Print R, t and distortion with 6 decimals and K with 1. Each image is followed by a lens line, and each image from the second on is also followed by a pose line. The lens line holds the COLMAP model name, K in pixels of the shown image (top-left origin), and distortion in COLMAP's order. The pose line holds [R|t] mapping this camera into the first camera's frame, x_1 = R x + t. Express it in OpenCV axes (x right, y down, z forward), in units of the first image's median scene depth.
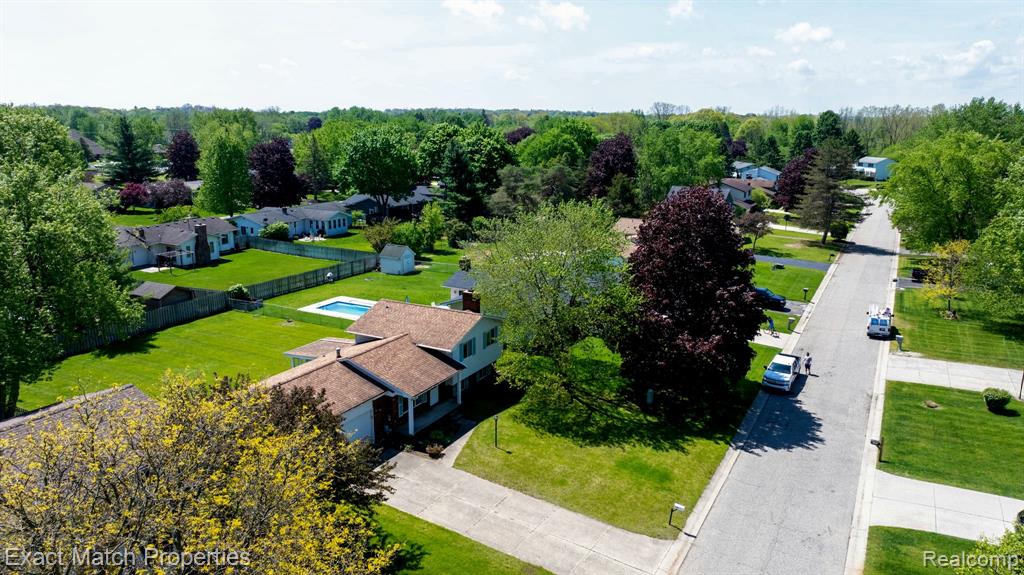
lens RADIAL K [[691.8, 0, 512.0], [0, 691.8, 287.5], [0, 0, 1]] dist [-0.017563, -0.002054]
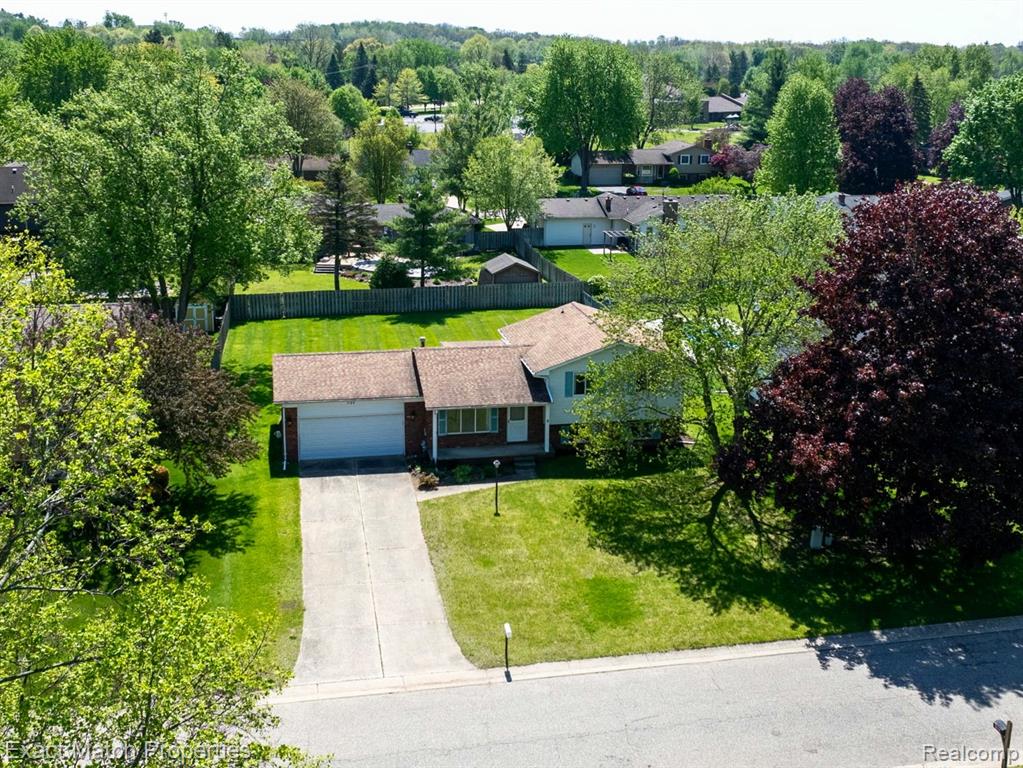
lens RADIAL K [[1144.2, 0, 583.1], [0, 1144.2, 383.1], [0, 0, 1]] dist [-0.010935, -0.028517]
pose [[0.663332, 0.209811, -0.718310, 0.462648], [-0.186105, 0.975985, 0.113214, -0.025297], [0.724814, 0.058582, 0.686449, 0.121545]]
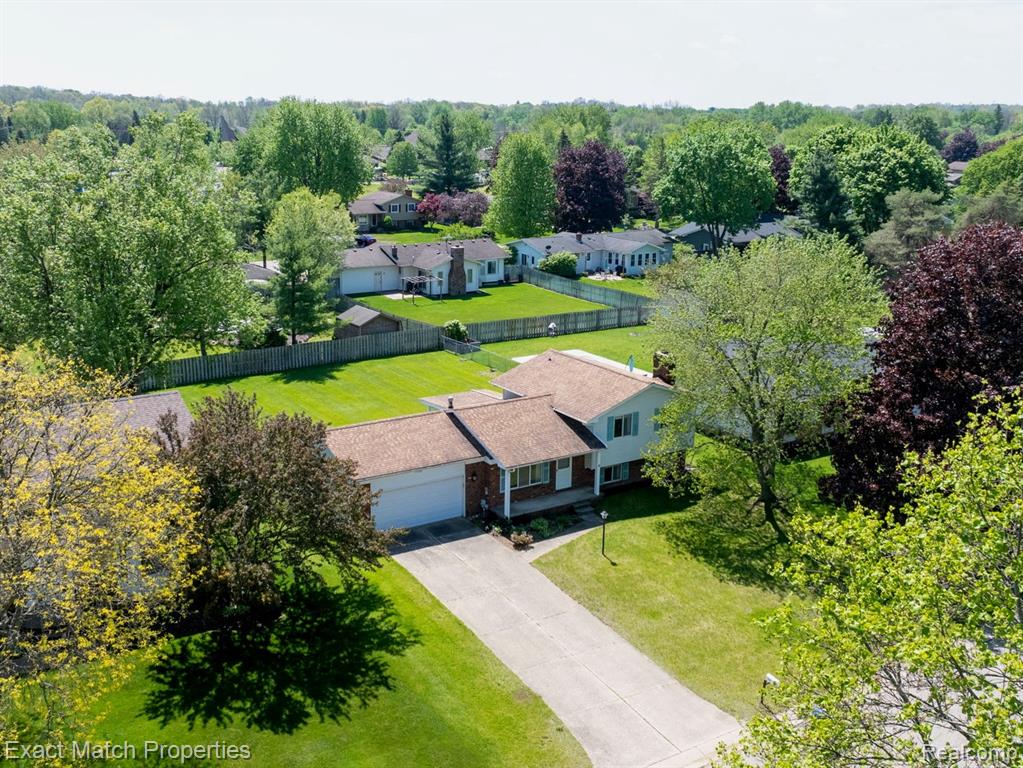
lens RADIAL K [[987.9, 0, 511.5], [0, 987.9, 384.0], [0, 0, 1]] dist [-0.007182, -0.025137]
pose [[0.874863, 0.127353, -0.467329, 0.193972], [-0.116755, 0.991814, 0.051710, 0.002005], [0.470089, 0.009324, 0.882570, 0.002615]]
